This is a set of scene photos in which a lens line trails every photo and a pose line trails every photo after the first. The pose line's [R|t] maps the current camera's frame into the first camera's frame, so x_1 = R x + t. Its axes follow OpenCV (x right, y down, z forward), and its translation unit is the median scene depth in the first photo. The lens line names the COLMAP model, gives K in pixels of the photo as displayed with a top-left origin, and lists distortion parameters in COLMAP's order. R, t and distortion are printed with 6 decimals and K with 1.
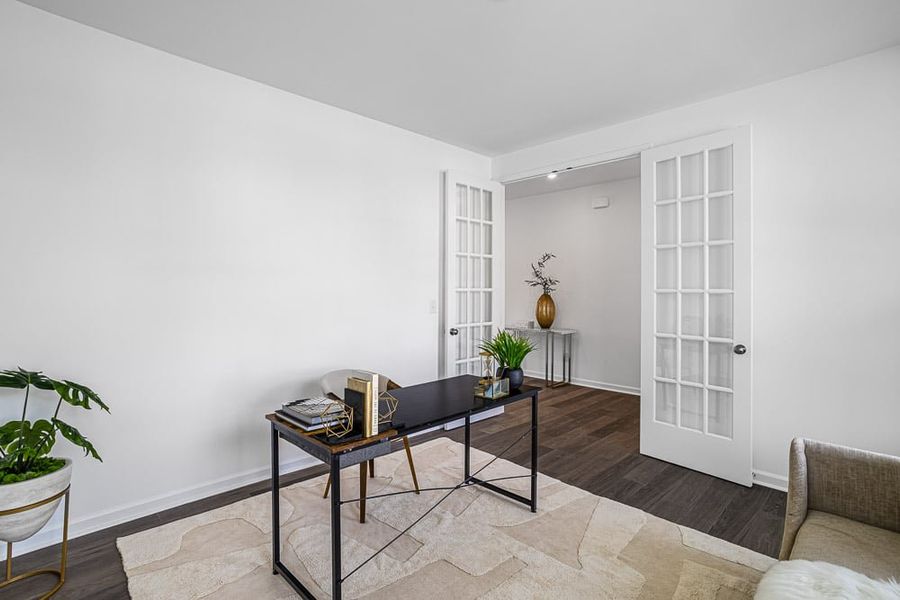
lens RADIAL K [[431.1, 0, 433.7], [0, 431.1, 296.3], [0, 0, 1]] dist [-0.000894, 0.000835]
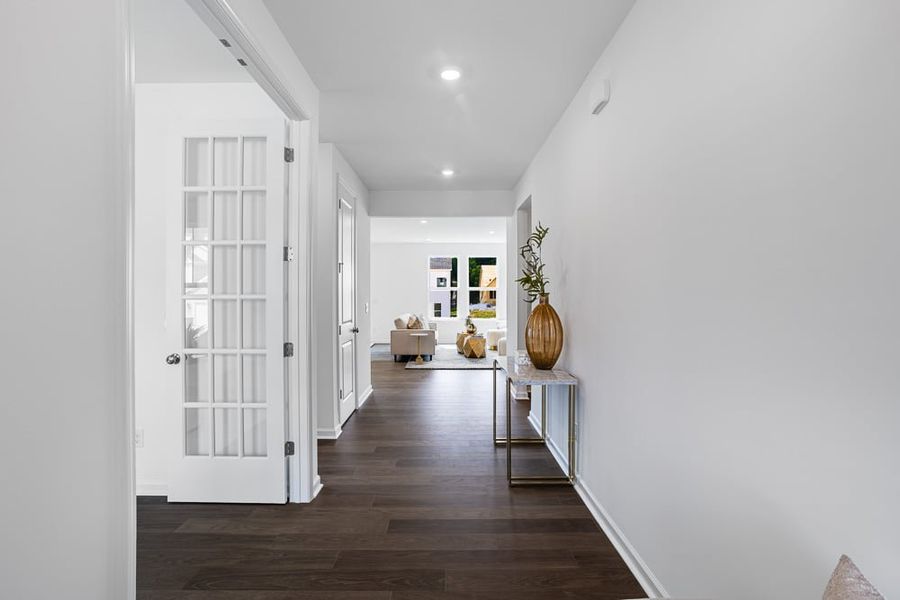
lens RADIAL K [[431.1, 0, 433.7], [0, 431.1, 296.3], [0, 0, 1]] dist [-0.000894, 0.000835]
pose [[0.708102, 0.002192, -0.706107, 0.763334], [-0.007239, 0.999965, -0.004154, -0.015851], [0.706073, 0.008053, 0.708093, 0.758650]]
